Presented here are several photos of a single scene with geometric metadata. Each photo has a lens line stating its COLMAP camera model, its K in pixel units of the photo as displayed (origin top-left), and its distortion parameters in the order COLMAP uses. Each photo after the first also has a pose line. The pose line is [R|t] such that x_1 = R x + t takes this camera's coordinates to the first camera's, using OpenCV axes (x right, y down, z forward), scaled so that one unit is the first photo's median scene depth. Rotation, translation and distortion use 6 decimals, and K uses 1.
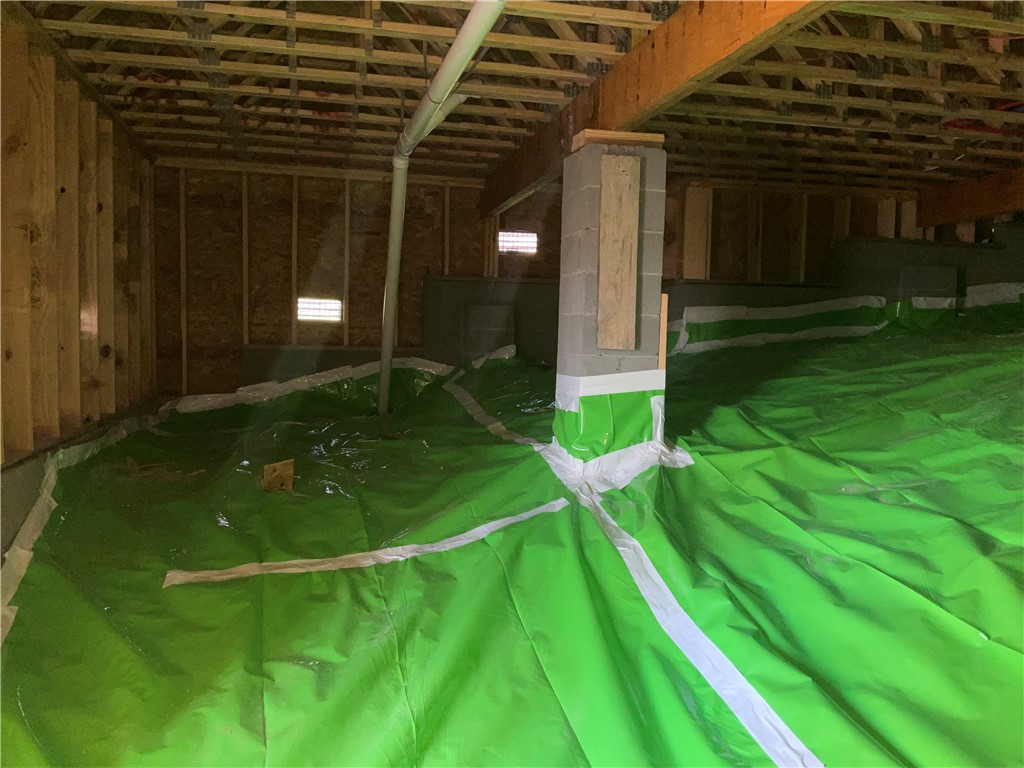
lens RADIAL K [[853.2, 0, 512.0], [0, 853.2, 384.0], [0, 0, 1]] dist [0.003129, -0.003264]
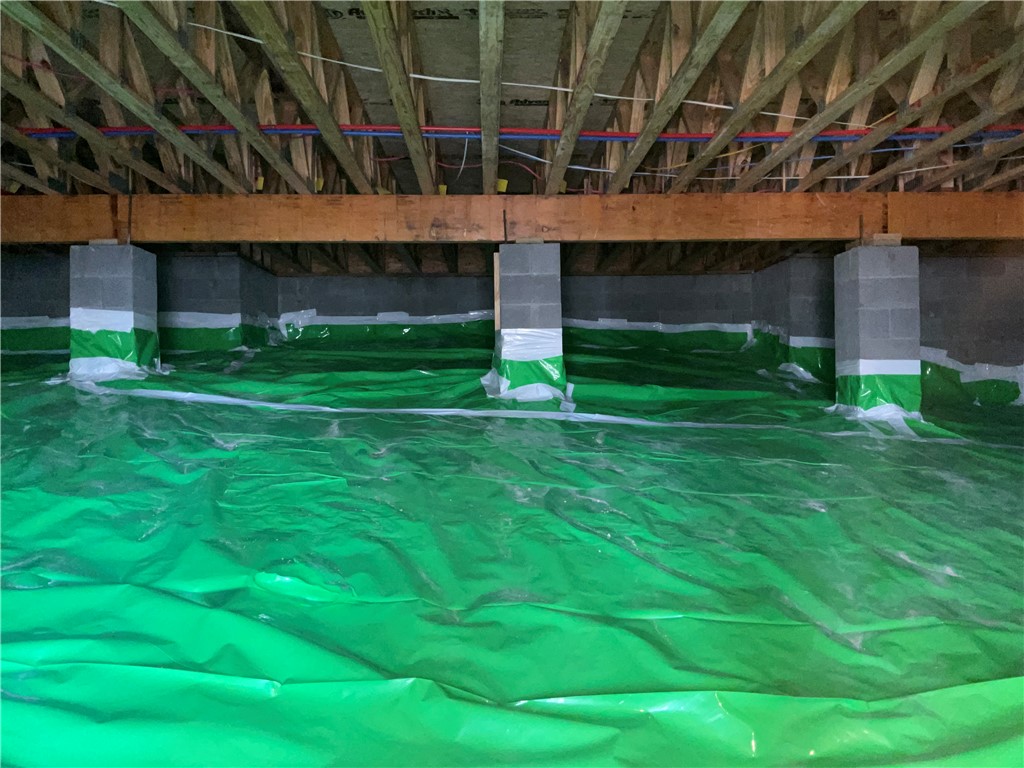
lens RADIAL K [[853.2, 0, 512.0], [0, 853.2, 384.0], [0, 0, 1]] dist [0.003129, -0.003264]
pose [[0.215510, -0.012270, 0.976425, -0.309058], [0.067003, 0.997750, -0.002250, -0.027504], [-0.974200, 0.065908, 0.215847, 0.435380]]
